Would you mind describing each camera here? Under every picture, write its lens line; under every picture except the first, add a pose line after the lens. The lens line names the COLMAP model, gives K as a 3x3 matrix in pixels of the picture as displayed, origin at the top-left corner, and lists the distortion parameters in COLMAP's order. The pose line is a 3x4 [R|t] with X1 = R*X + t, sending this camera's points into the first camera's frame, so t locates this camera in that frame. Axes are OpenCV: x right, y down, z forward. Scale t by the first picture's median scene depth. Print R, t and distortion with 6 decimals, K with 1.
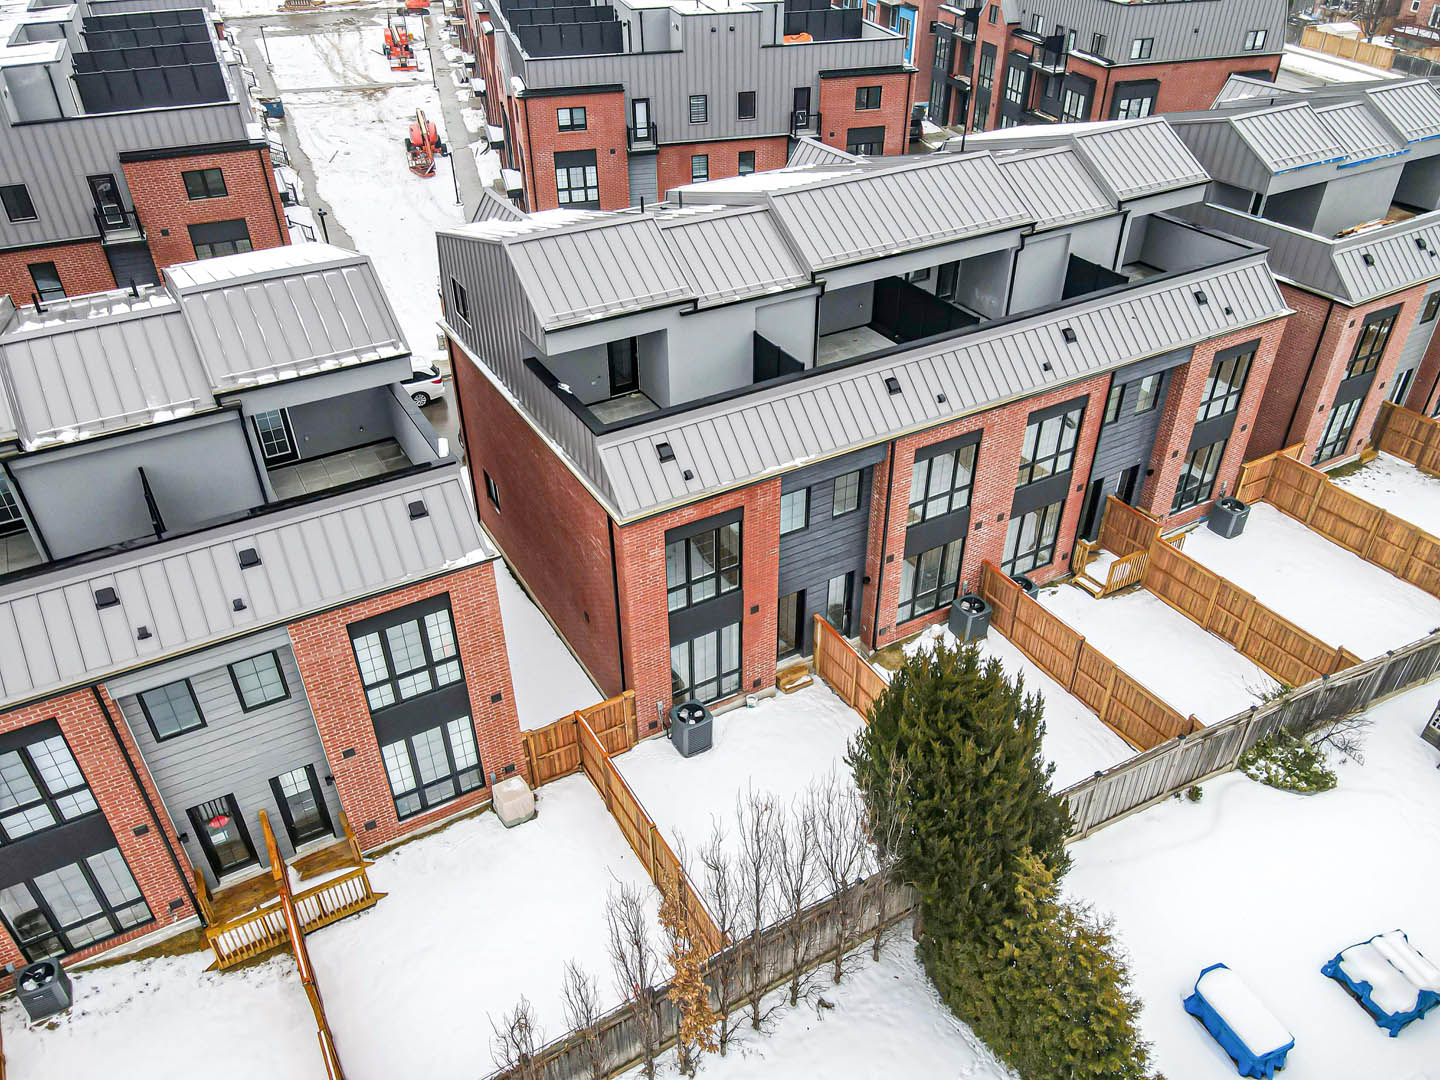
lens RADIAL K [[1041.9, 0, 722.5], [0, 1041.9, 539.7], [0, 0, 1]] dist [0.009812, 0.015581]
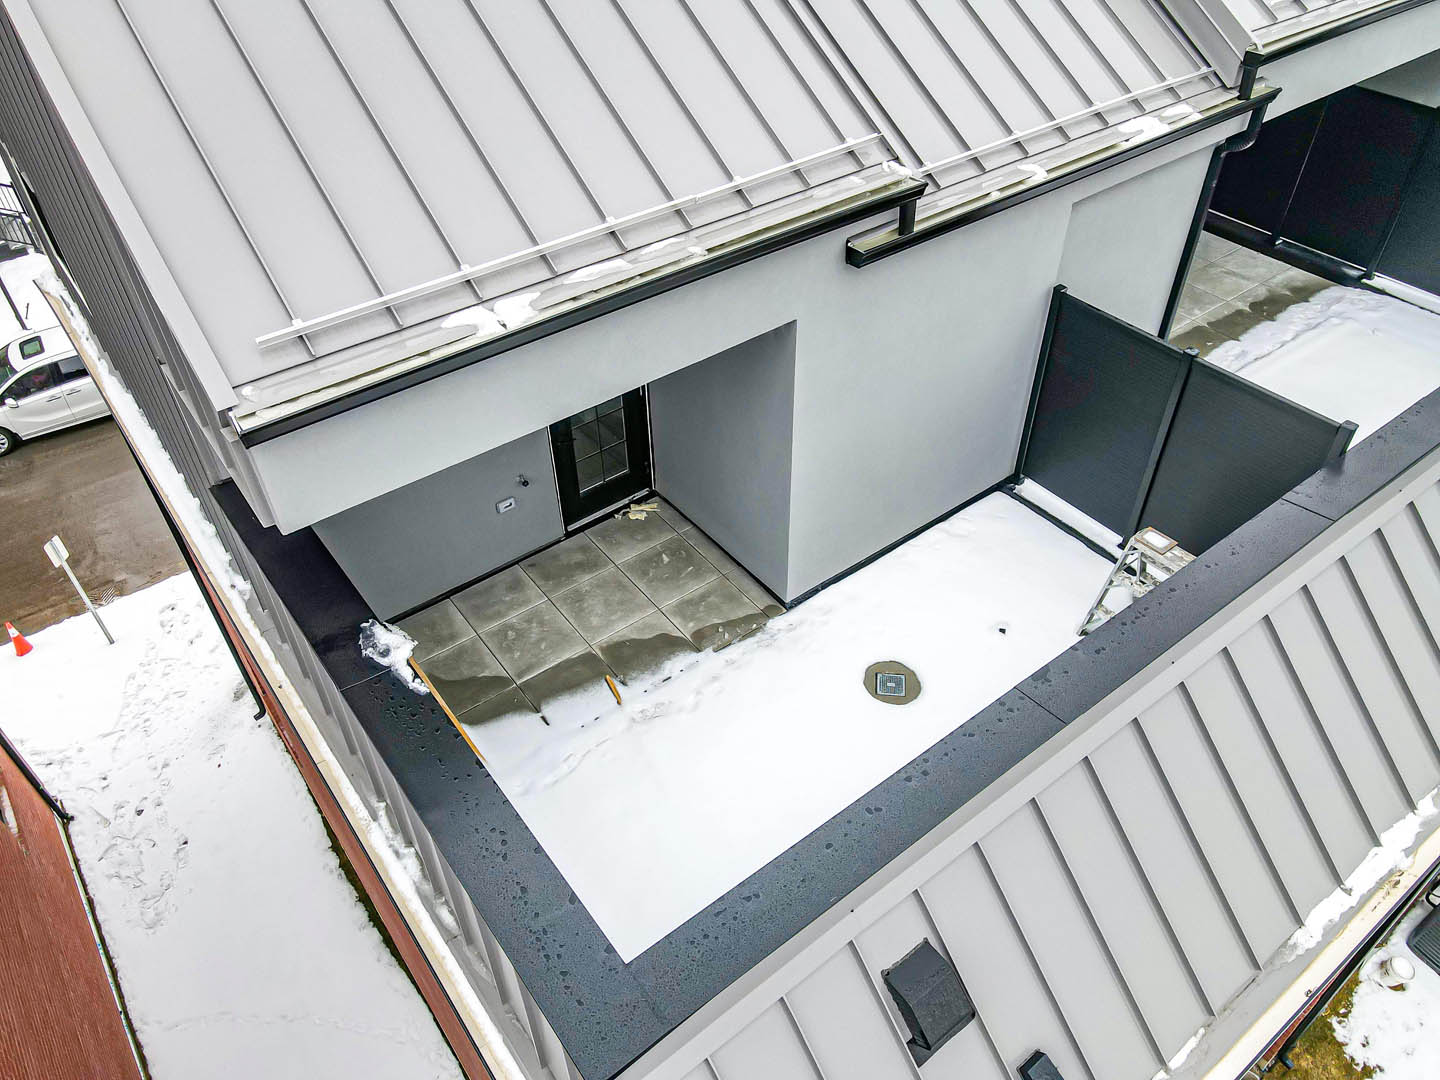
lens RADIAL K [[1041.9, 0, 721.8], [0, 1041.9, 540.4], [0, 0, 1]] dist [0.009812, 0.015581]
pose [[0.991987, -0.090056, 0.088614, -0.096782], [0.077514, 0.987671, 0.136009, -0.186649], [-0.099770, -0.128050, 0.986737, 0.754477]]
